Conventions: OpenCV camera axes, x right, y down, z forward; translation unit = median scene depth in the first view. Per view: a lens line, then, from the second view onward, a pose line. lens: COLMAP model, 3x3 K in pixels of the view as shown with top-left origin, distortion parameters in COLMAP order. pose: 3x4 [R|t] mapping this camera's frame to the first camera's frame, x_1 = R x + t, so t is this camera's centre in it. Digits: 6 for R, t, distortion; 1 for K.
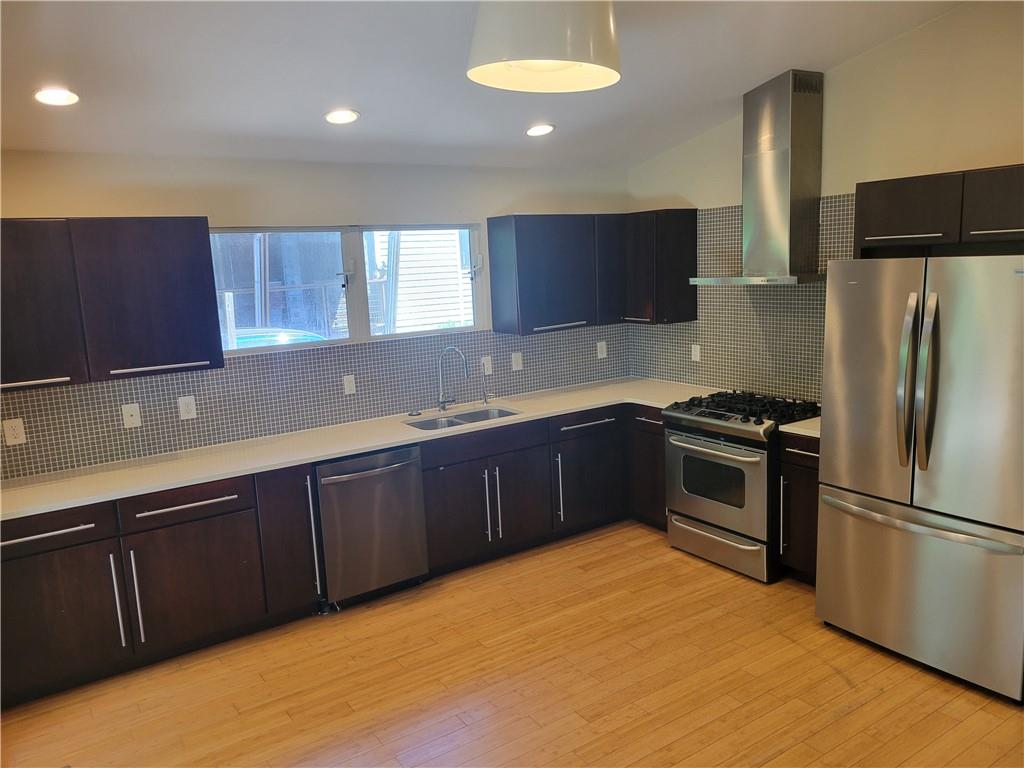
lens RADIAL K [[769.8, 0, 510.6], [0, 769.8, 389.3], [0, 0, 1]] dist [0.061121, -0.012062]
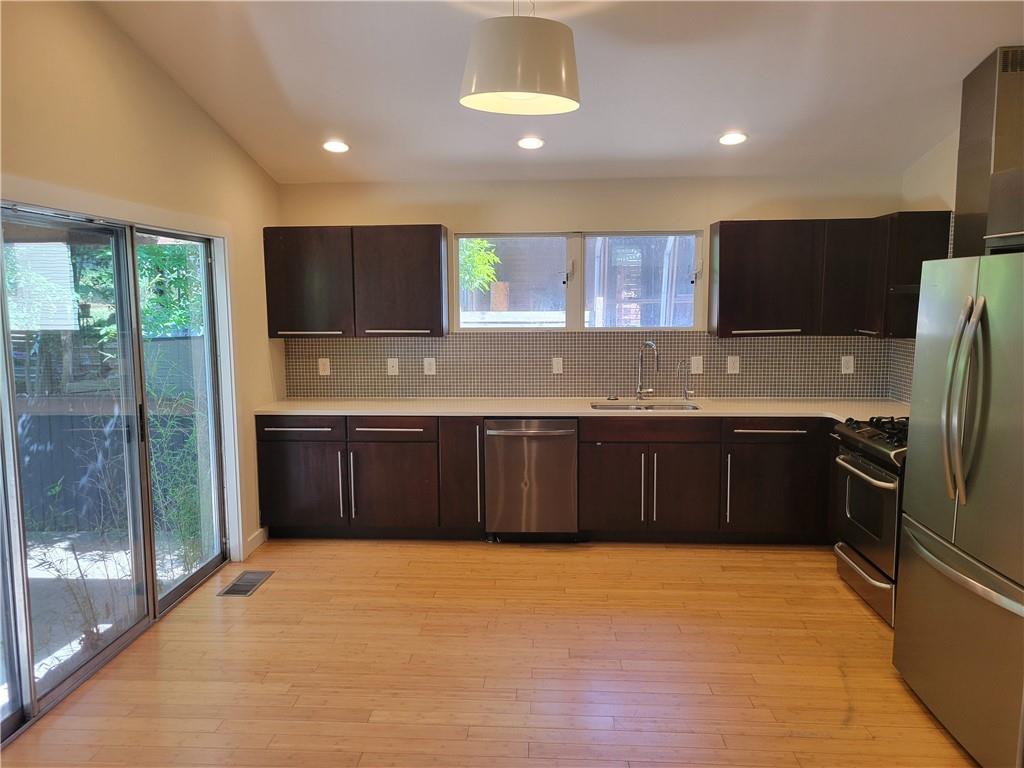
lens RADIAL K [[769.8, 0, 504.8], [0, 769.8, 380.8], [0, 0, 1]] dist [0.061121, -0.012062]
pose [[0.798973, 0.110147, -0.591194, 0.456471], [-0.131806, 0.991254, 0.006554, 0.021472], [0.586745, 0.072686, 0.806503, -0.000584]]
